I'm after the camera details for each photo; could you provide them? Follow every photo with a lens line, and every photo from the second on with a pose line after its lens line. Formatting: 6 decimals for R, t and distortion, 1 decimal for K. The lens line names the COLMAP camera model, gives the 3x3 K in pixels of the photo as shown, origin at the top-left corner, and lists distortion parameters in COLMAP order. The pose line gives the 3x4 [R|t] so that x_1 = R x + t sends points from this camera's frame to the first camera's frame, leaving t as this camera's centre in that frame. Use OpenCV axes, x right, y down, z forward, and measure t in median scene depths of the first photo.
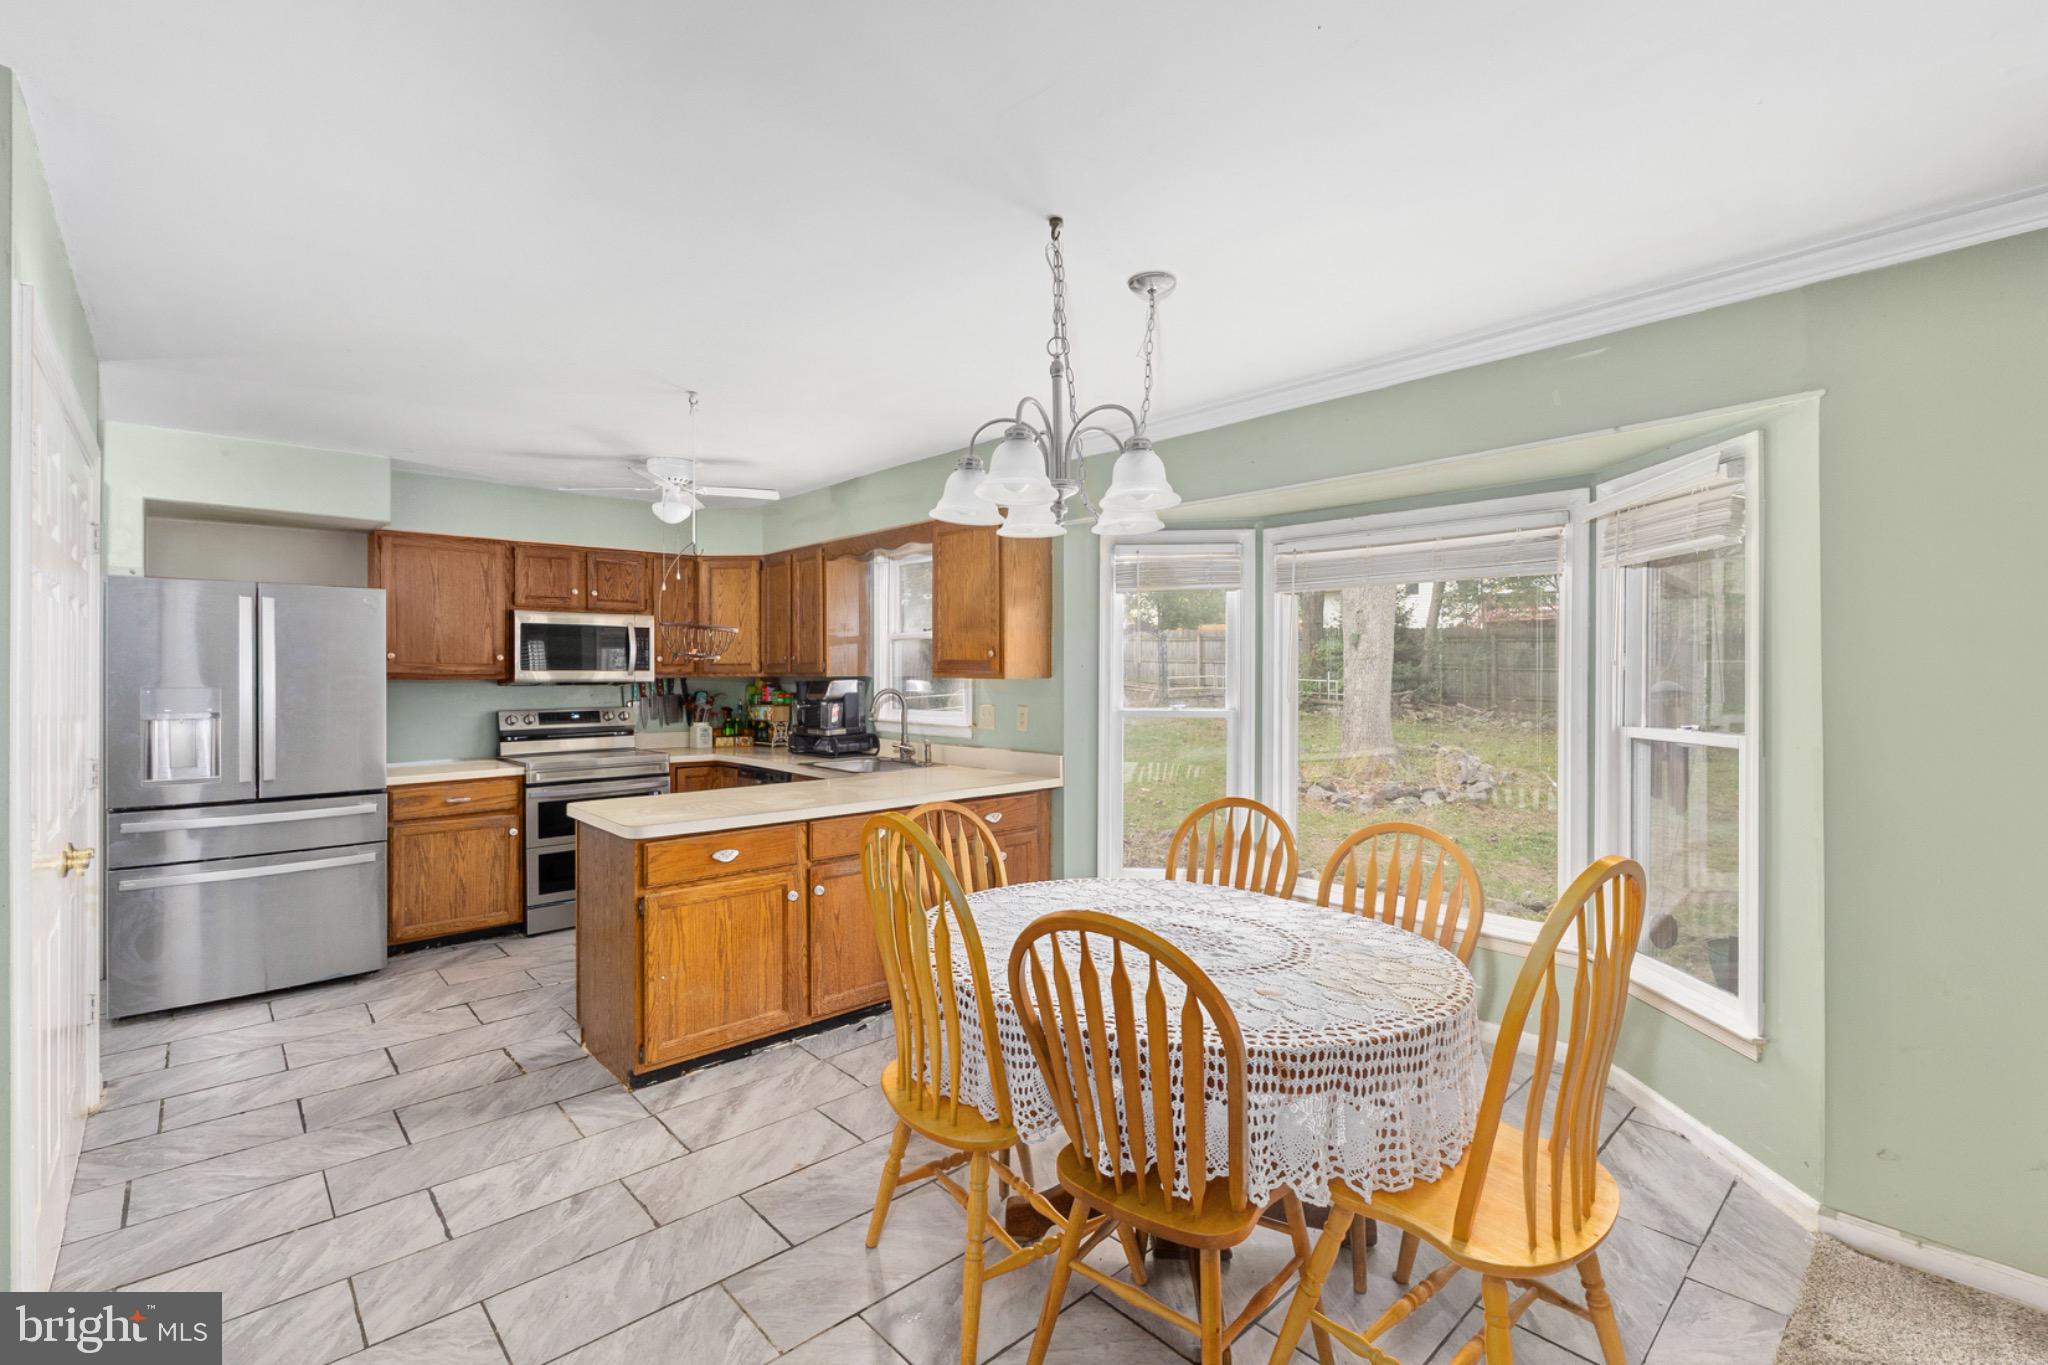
lens RADIAL K [[924.7, 0, 1023.9], [0, 924.7, 674.5], [0, 0, 1]] dist [-0.002187, -0.000039]
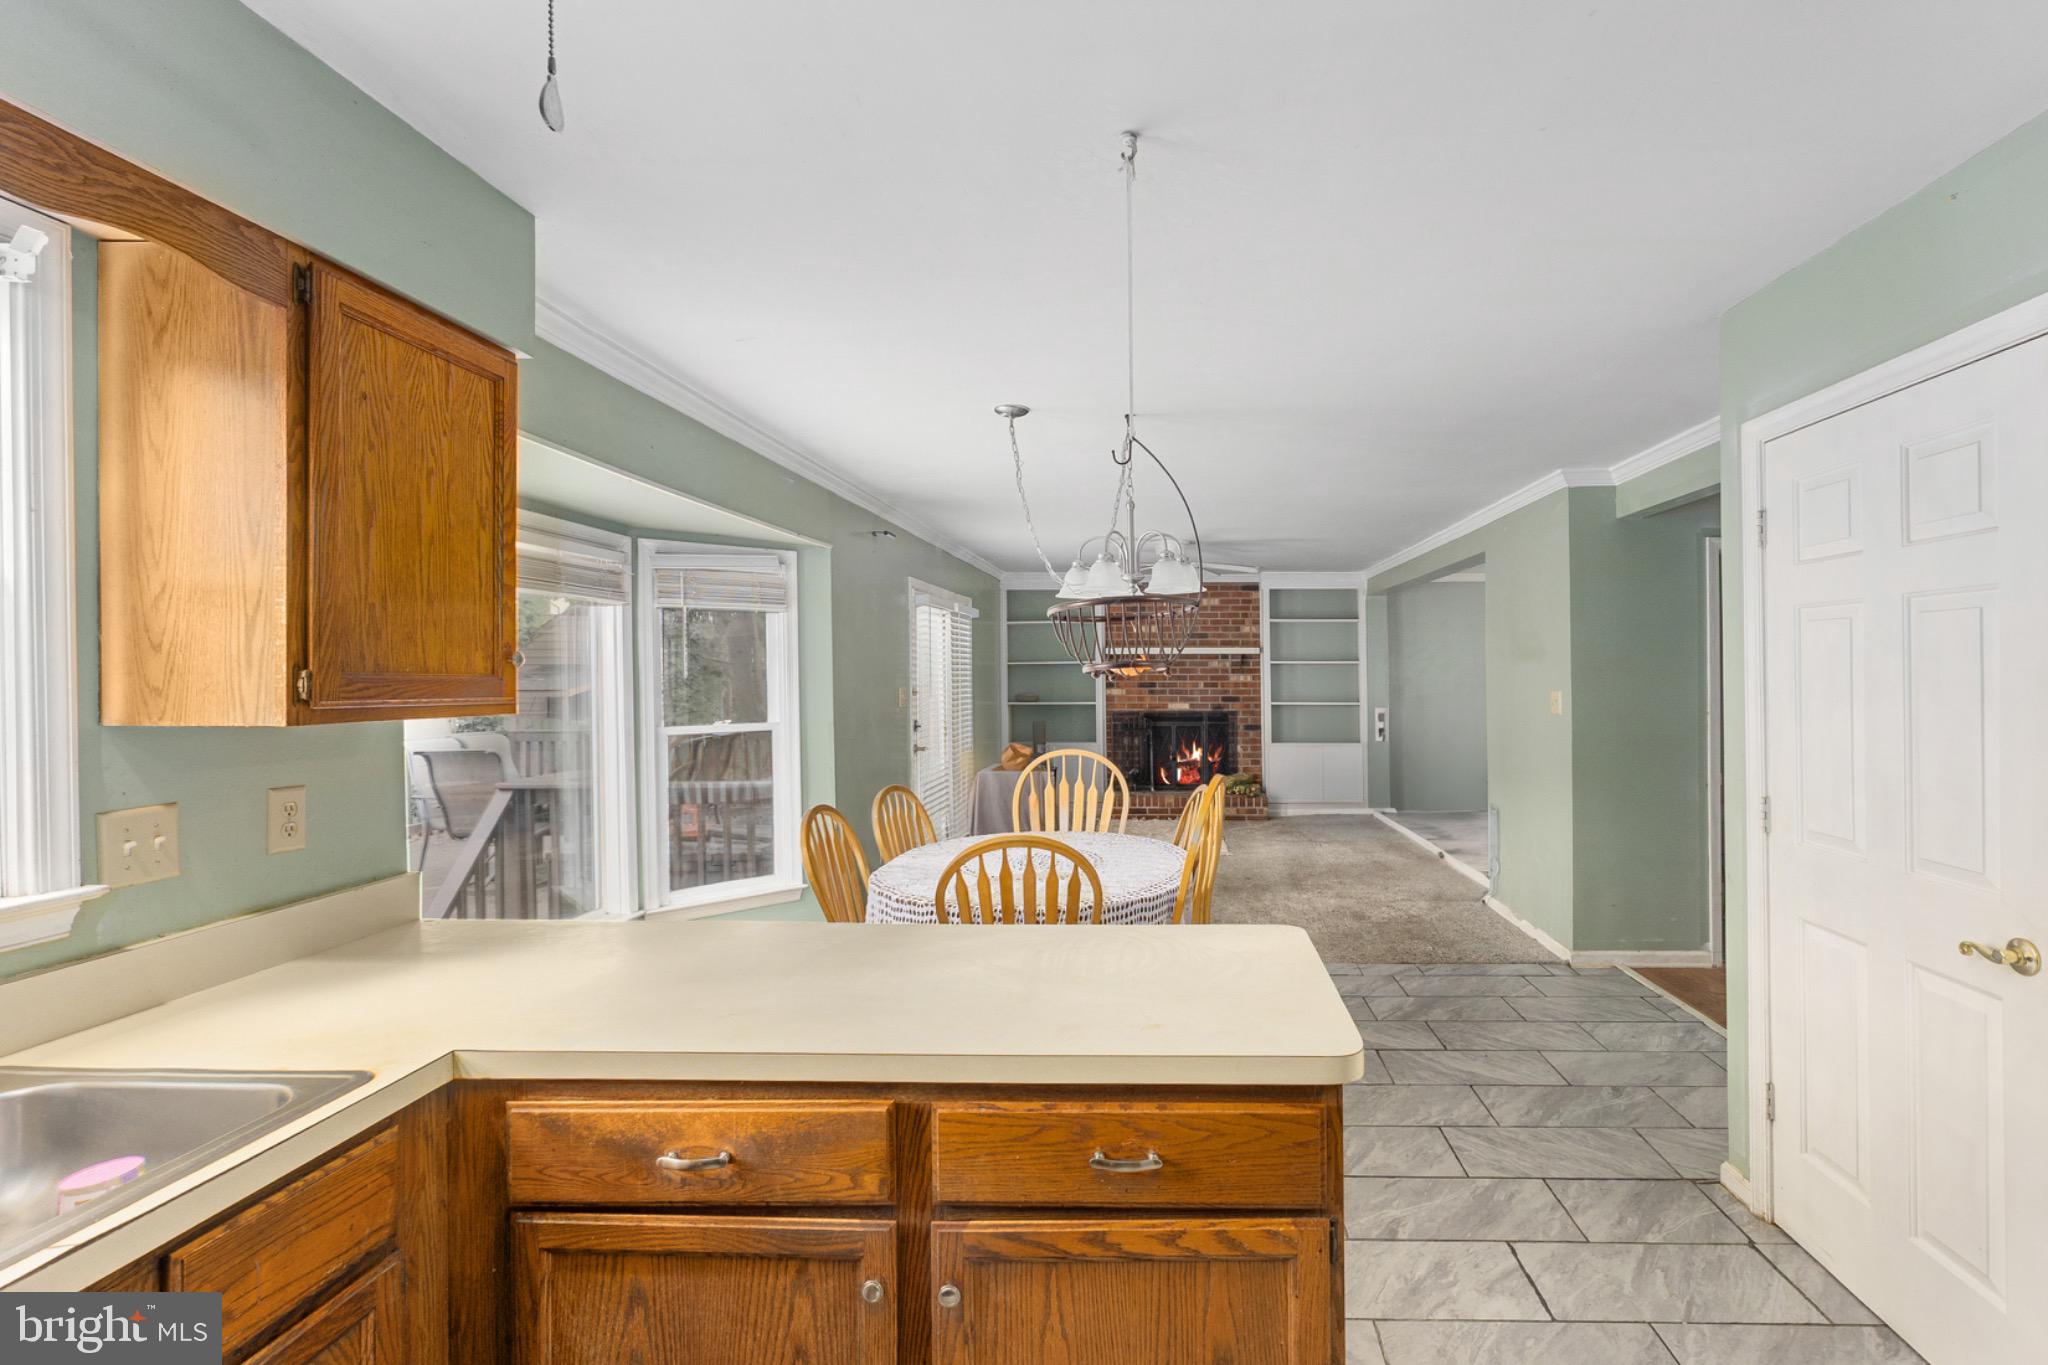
lens RADIAL K [[960.5, 0, 1146.3], [0, 960.5, 672.4], [0, 0, 1]] dist [-0.001299, -0.000650]
pose [[-0.726450, 0.004646, 0.687203, -0.495590], [0.008196, 0.999965, 0.001904, -0.012257], [-0.687170, 0.007015, -0.726463, 0.944688]]
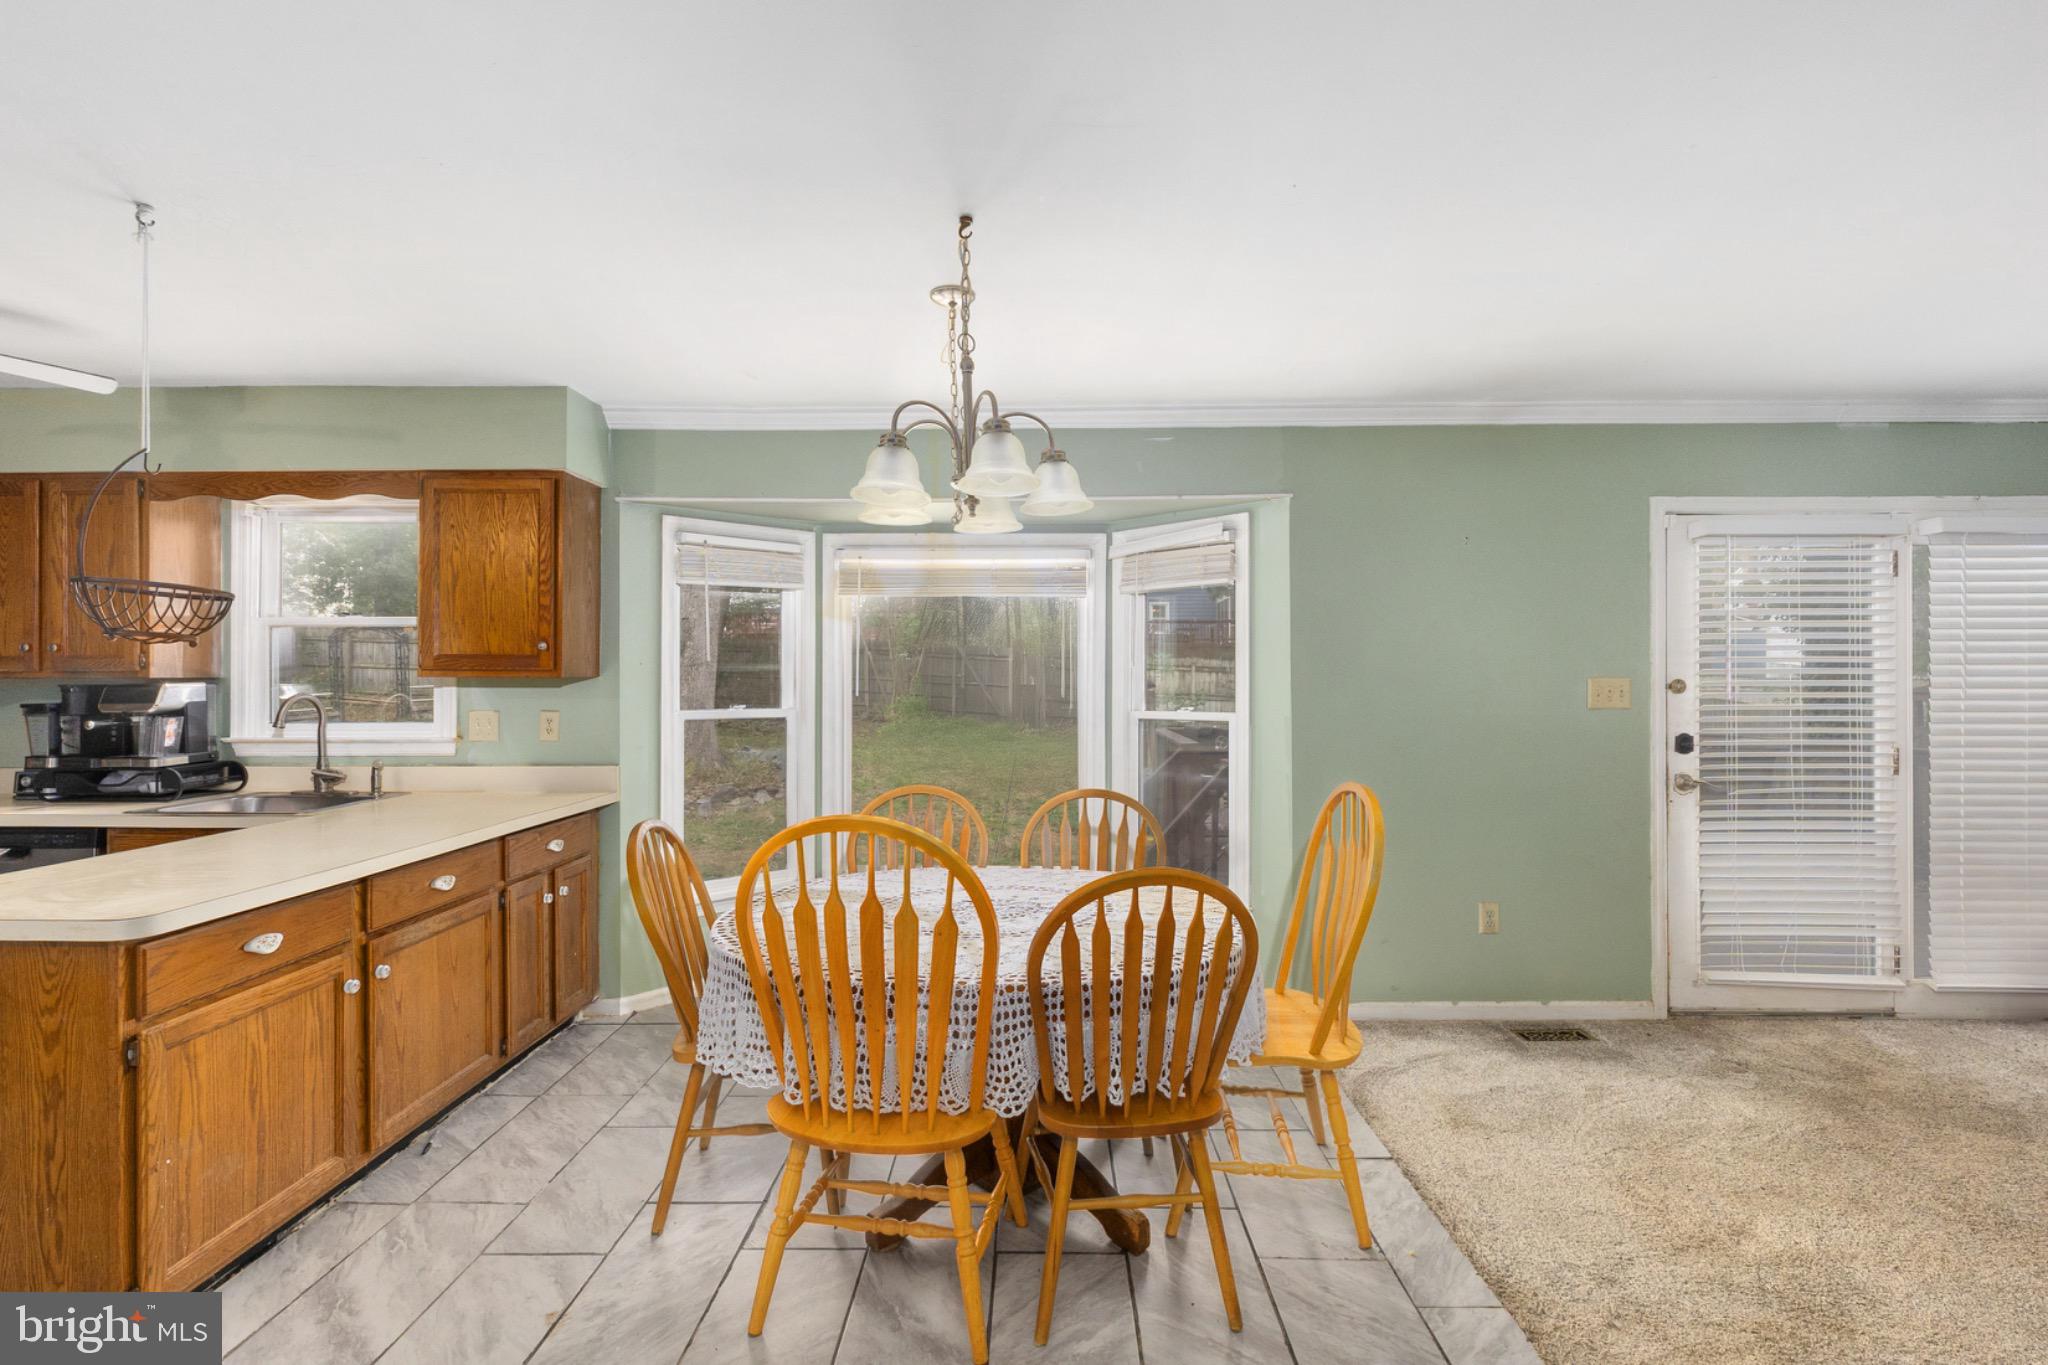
lens RADIAL K [[925.4, 0, 1043.1], [0, 925.4, 673.2], [0, 0, 1]] dist [-0.000364, -0.000184]
pose [[0.682418, 0.004186, 0.730950, -0.276814], [0.003059, 0.999958, -0.008582, 0.007675], [-0.730955, 0.008093, 0.682377, 0.098328]]
